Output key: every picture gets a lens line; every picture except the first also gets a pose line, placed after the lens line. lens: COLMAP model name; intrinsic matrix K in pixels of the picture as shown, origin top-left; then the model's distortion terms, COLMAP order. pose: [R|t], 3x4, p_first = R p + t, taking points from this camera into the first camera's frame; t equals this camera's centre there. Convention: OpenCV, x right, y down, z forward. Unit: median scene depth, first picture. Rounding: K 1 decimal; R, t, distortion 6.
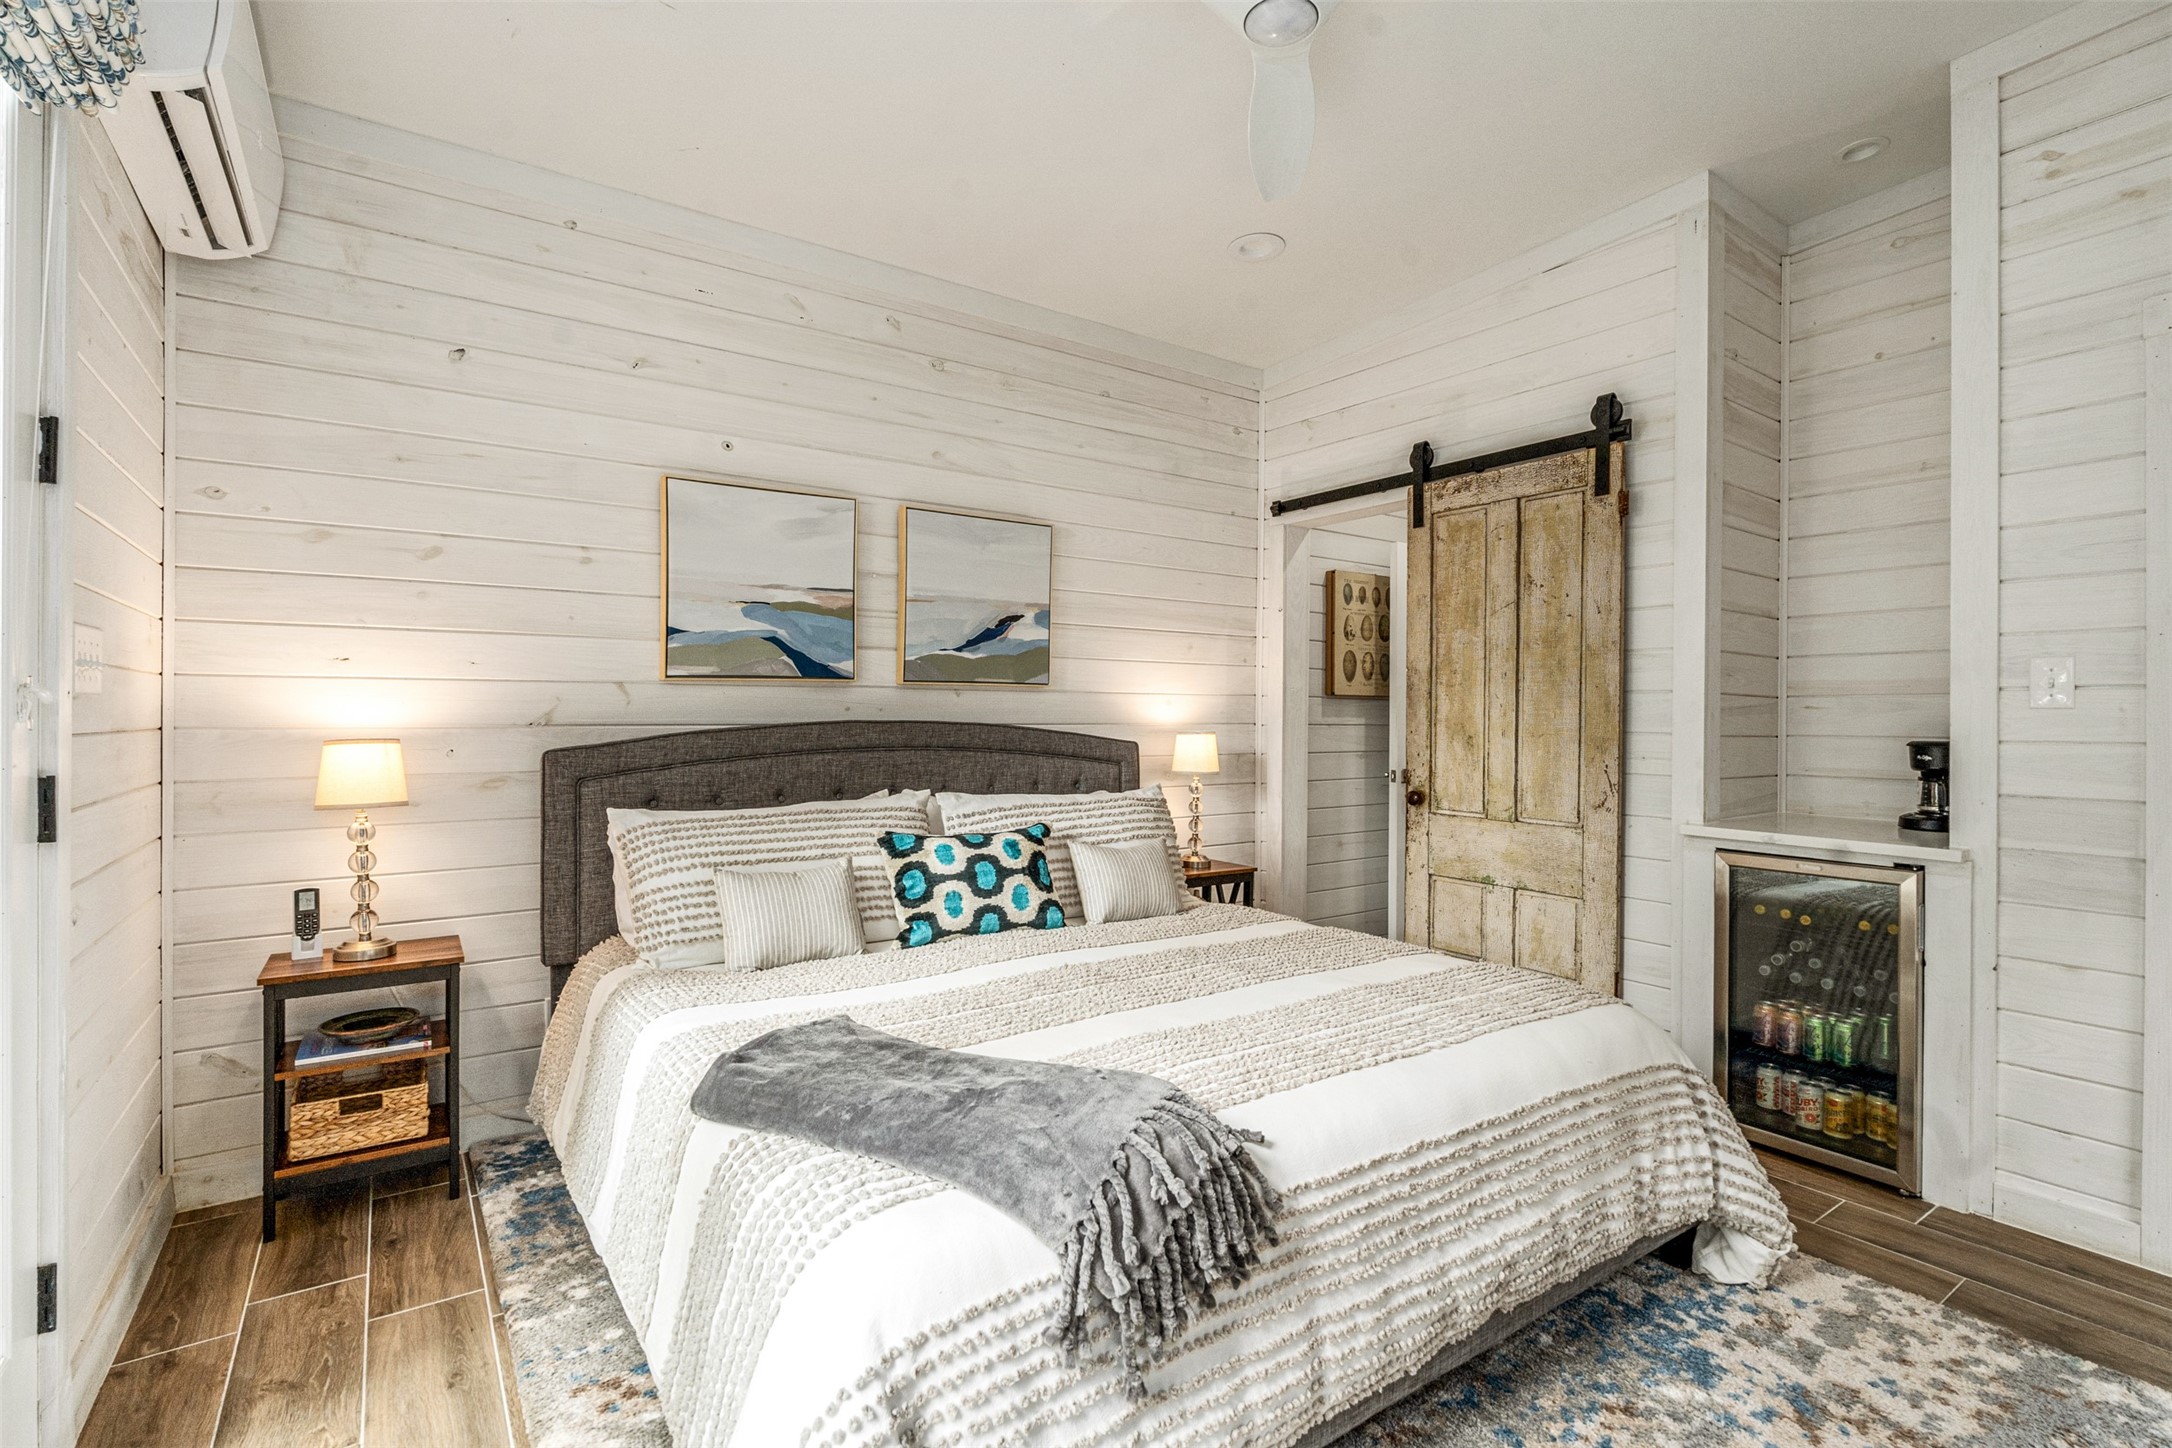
lens RADIAL K [[988.5, 0, 1079.1], [0, 988.5, 718.9], [0, 0, 1]] dist [-0.004718, 0.000156]
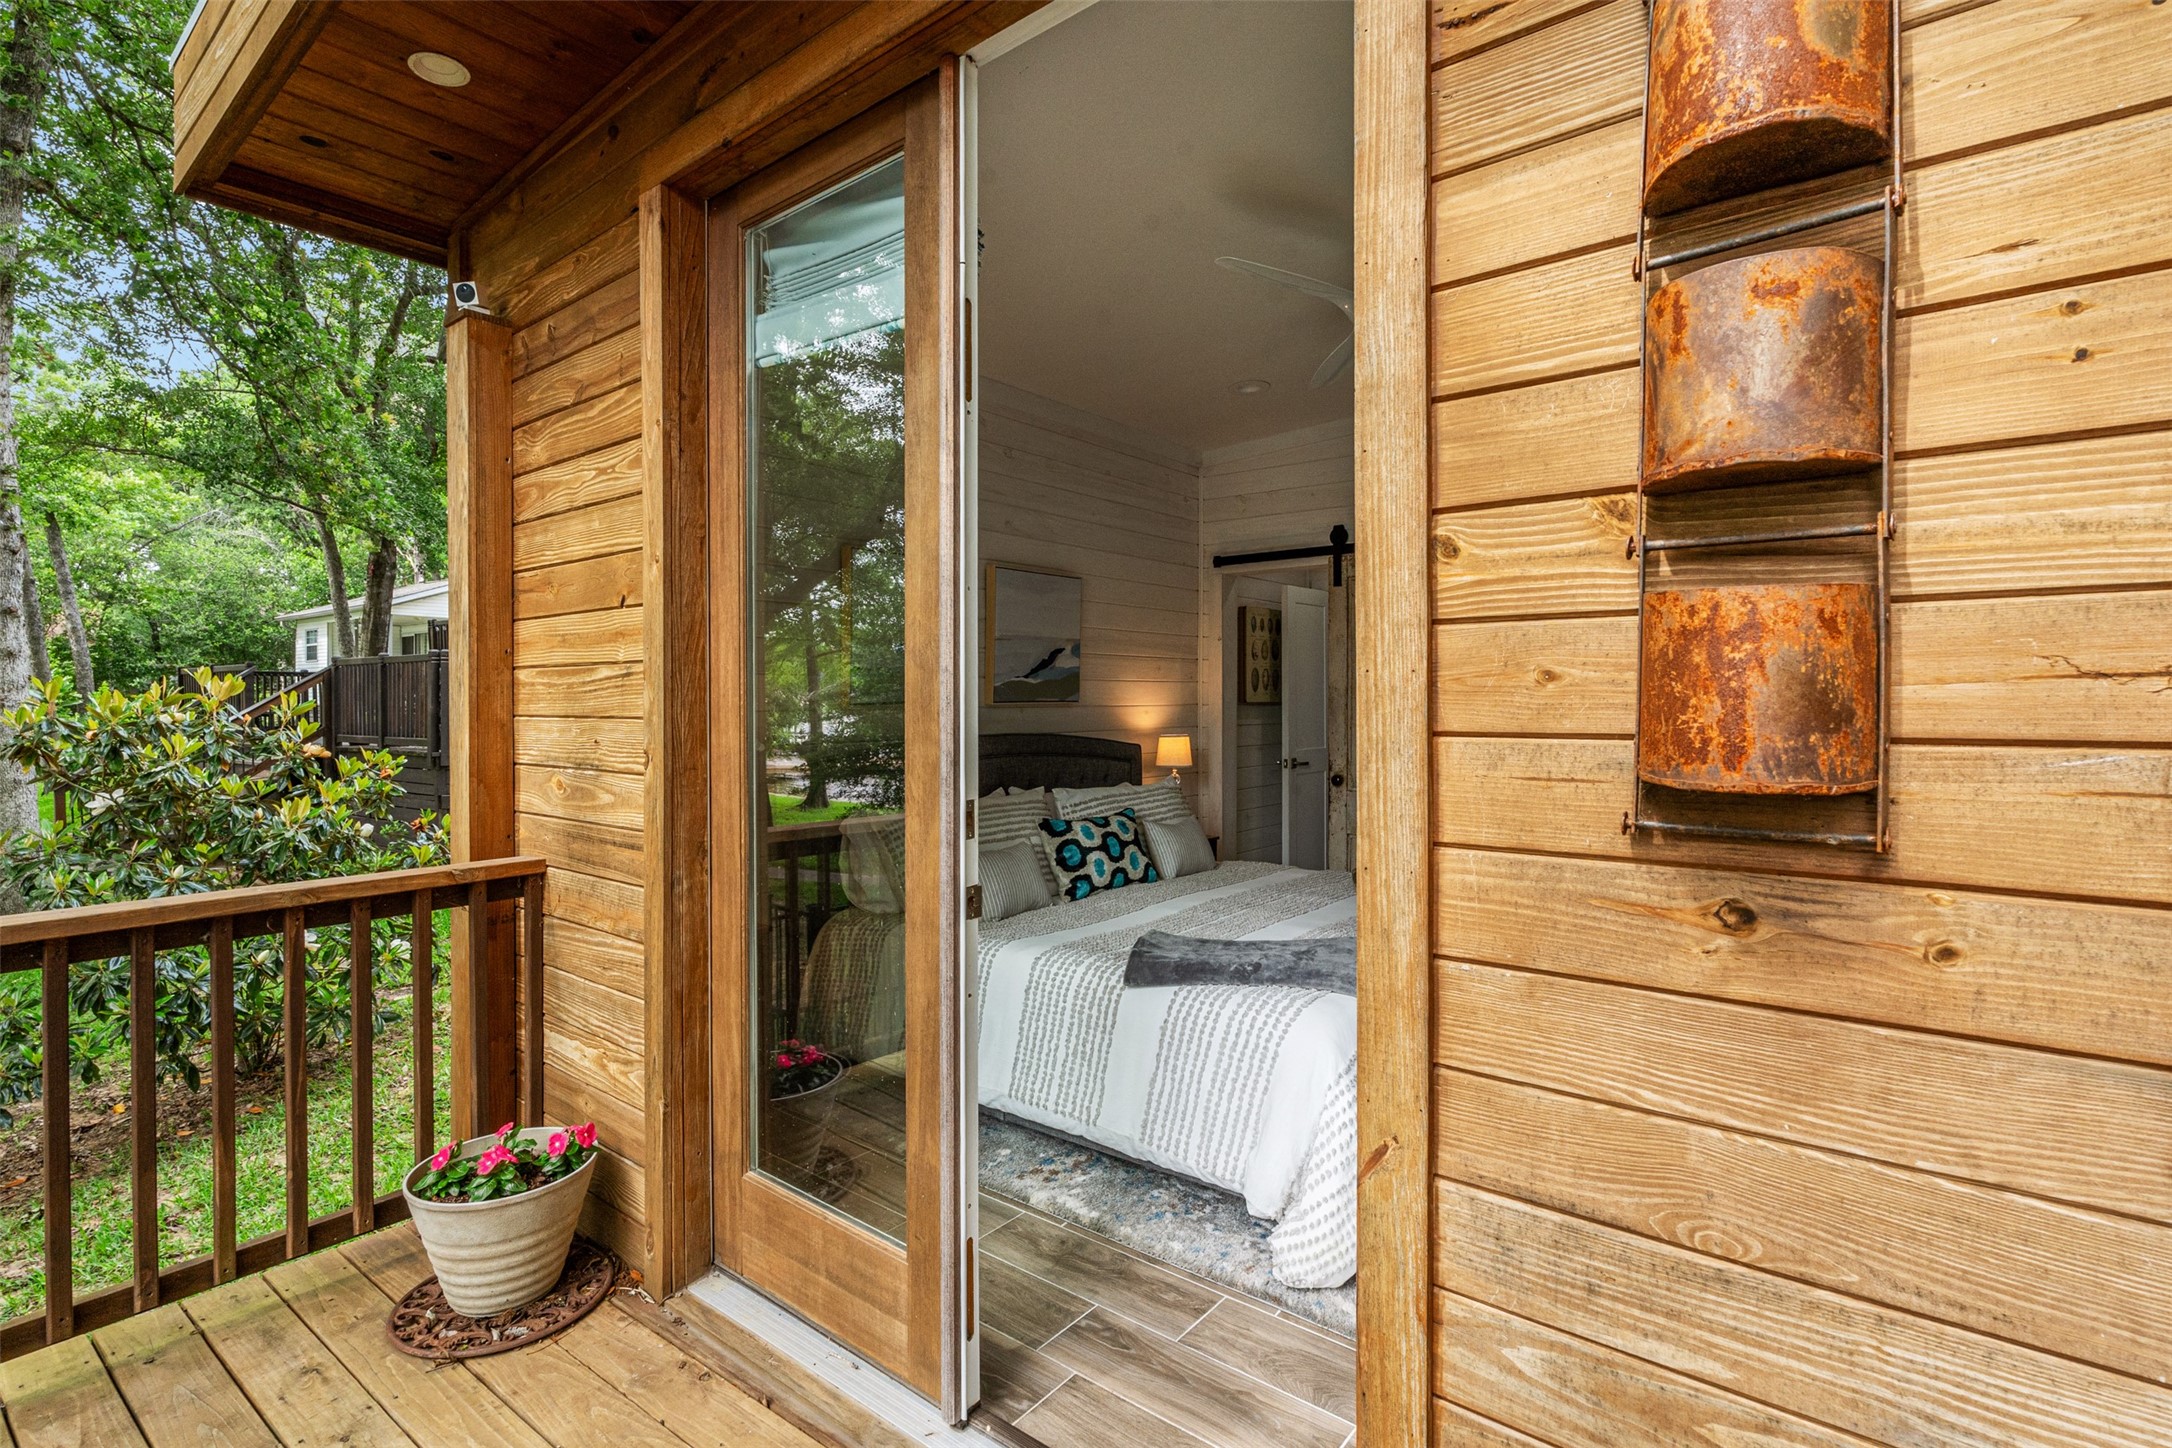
lens RADIAL K [[1005.3, 0, 1086.0], [0, 1005.3, 724.0], [0, 0, 1]] dist [-0.001124, 0.000039]
pose [[0.958787, -0.017811, 0.283567, -0.520434], [0.011600, 0.999655, 0.023568, -0.047831], [-0.283888, -0.019308, 0.958663, -0.340855]]
